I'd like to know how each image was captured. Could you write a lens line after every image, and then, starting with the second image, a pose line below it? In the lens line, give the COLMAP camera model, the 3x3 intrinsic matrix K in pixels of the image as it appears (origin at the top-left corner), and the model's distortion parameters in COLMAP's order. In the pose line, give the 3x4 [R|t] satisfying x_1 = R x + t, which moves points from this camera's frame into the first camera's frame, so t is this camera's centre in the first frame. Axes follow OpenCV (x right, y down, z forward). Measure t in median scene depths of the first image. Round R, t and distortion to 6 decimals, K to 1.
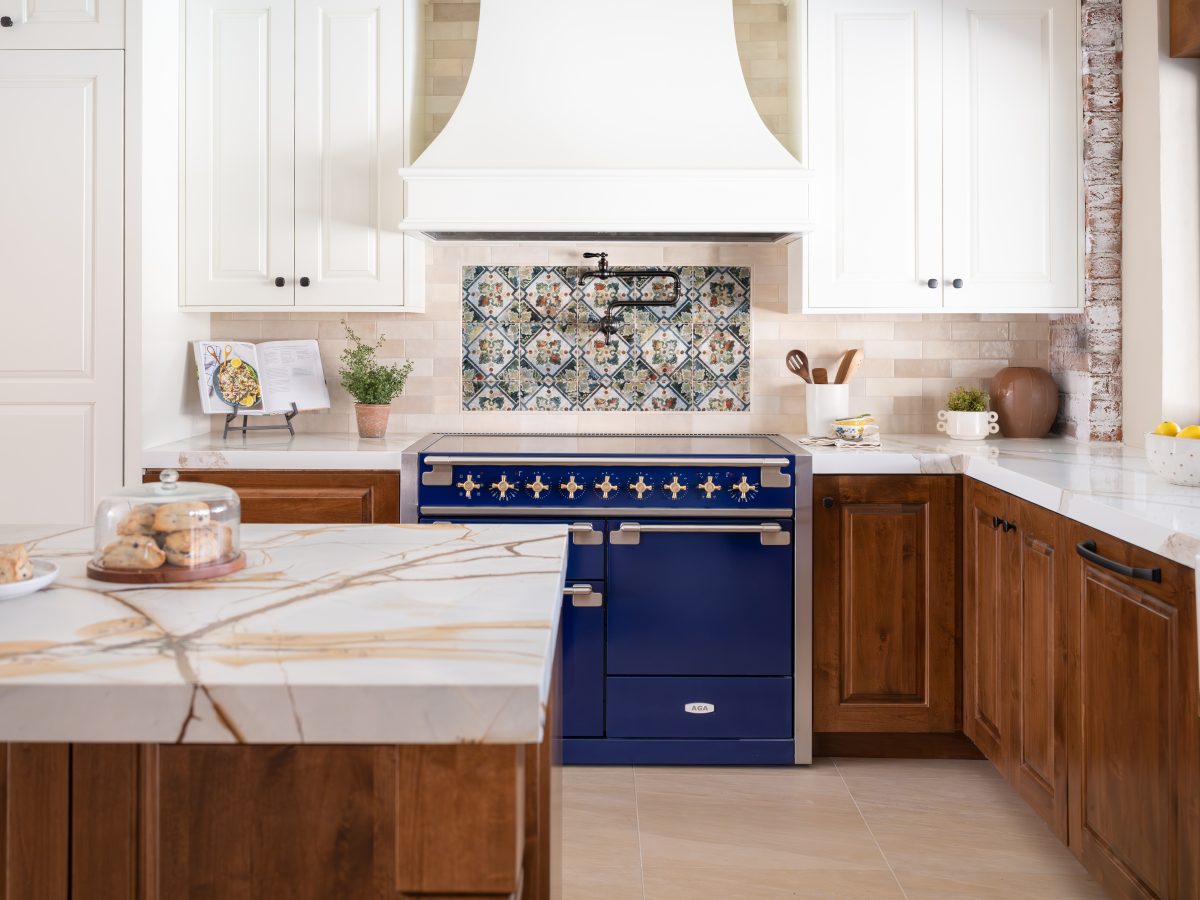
lens RADIAL K [[1212.4, 0, 606.3], [0, 1212.4, 315.7], [0, 0, 1]] dist [-0.004412, 0.000000]
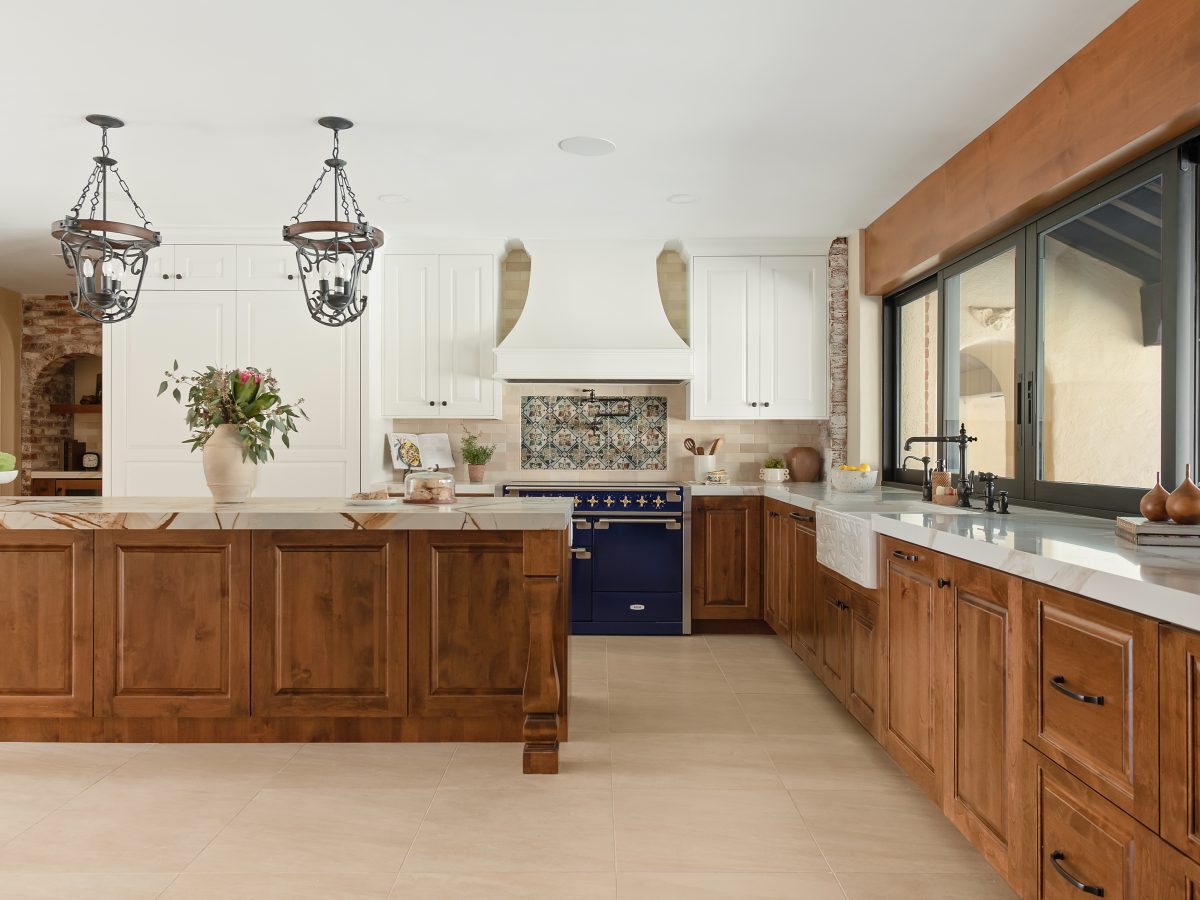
lens RADIAL K [[898.4, 0, 608.2], [0, 898.4, 450.2], [0, 0, 1]] dist [0.005943, 0.001058]
pose [[0.999989, 0.000961, 0.004663, 0.016860], [-0.001031, 0.999886, 0.015083, 0.025634], [-0.004648, -0.015088, 0.999875, -0.476200]]
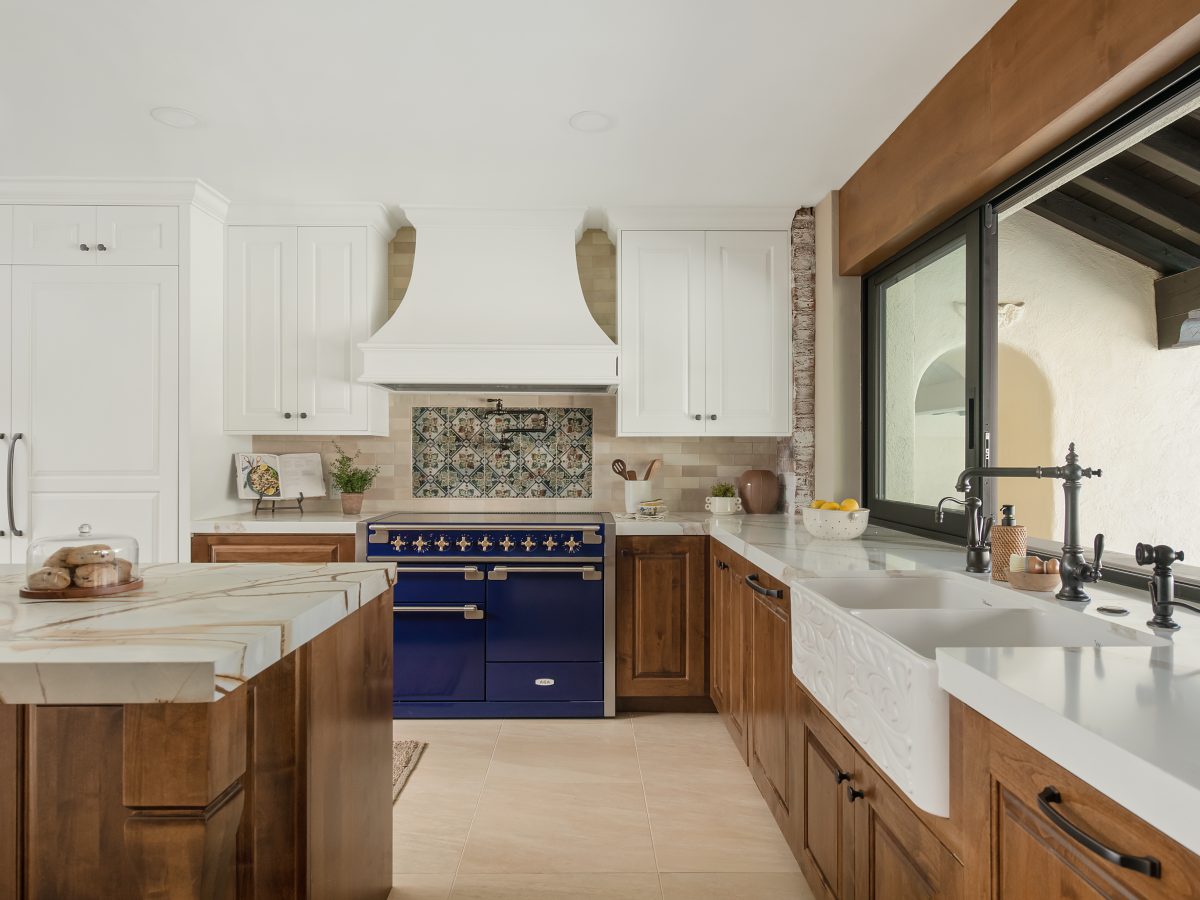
lens RADIAL K [[725.4, 0, 605.8], [0, 725.4, 454.3], [0, 0, 1]] dist [0.004410, -0.004940]
pose [[0.999721, 0.000209, 0.023623, 0.117542], [-0.000348, 0.999983, 0.005870, 0.015867], [-0.023622, -0.005877, 0.999704, 0.038774]]
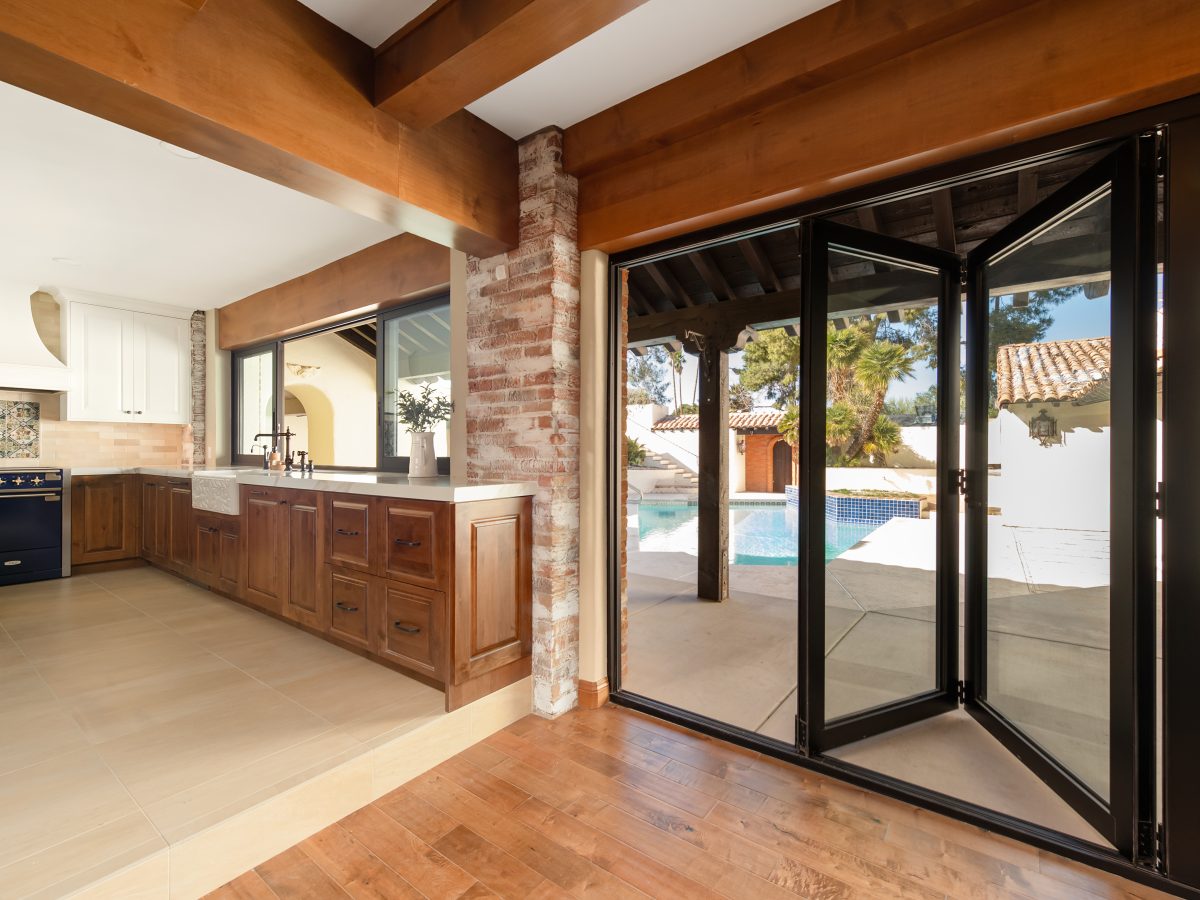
lens RADIAL K [[542.3, 0, 600.7], [0, 542.3, 449.3], [0, 0, 1]] dist [0.012469, -0.001083]
pose [[0.603097, 0.002222, 0.797665, -0.096729], [-0.008048, 0.999962, 0.003300, 0.047681], [-0.797627, -0.008410, 0.603092, -0.688998]]
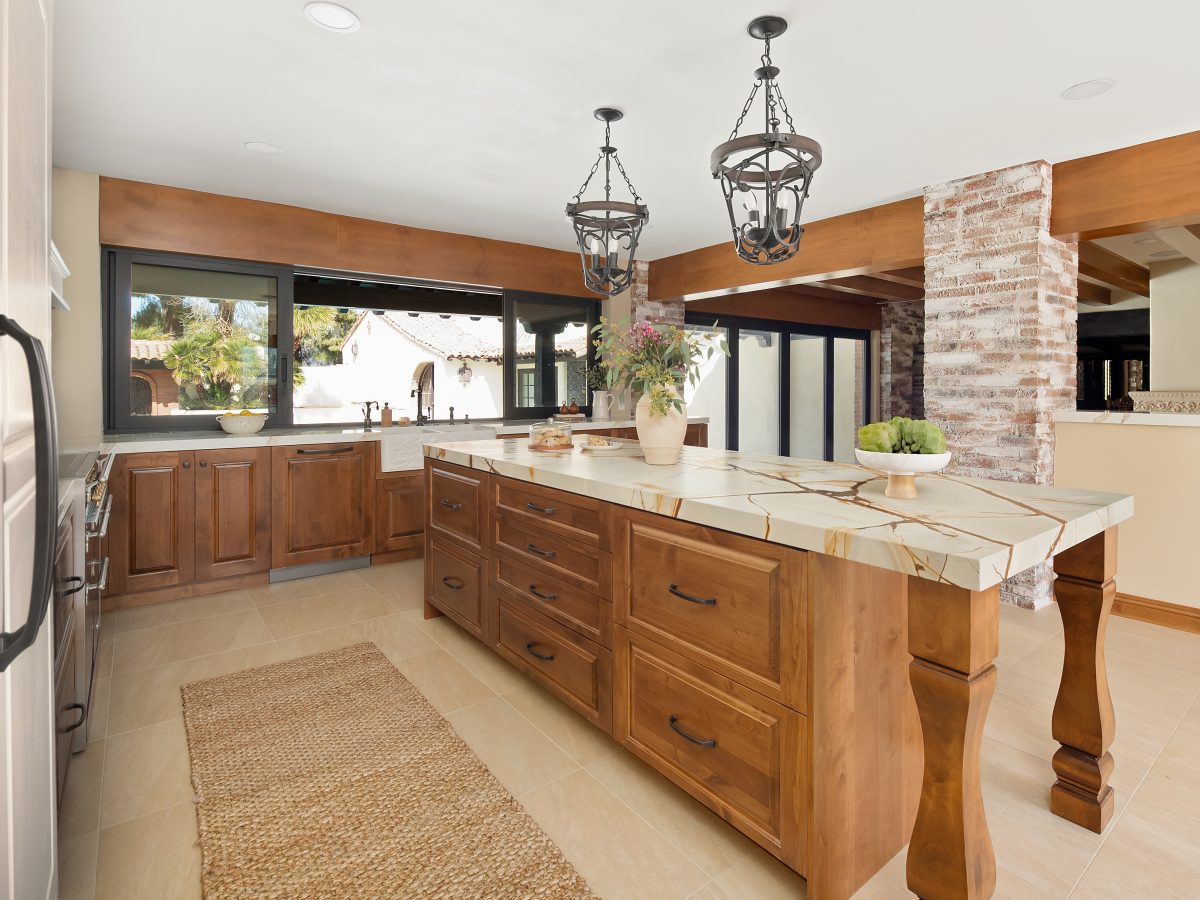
lens RADIAL K [[623.8, 0, 660.2], [0, 623.8, 394.2], [0, 0, 1]] dist [-0.000030, -0.005134]
pose [[-0.641767, -0.013032, 0.766789, -0.838366], [-0.009563, 0.999914, 0.008990, 0.020995], [-0.766840, -0.001564, -0.641837, 0.838728]]
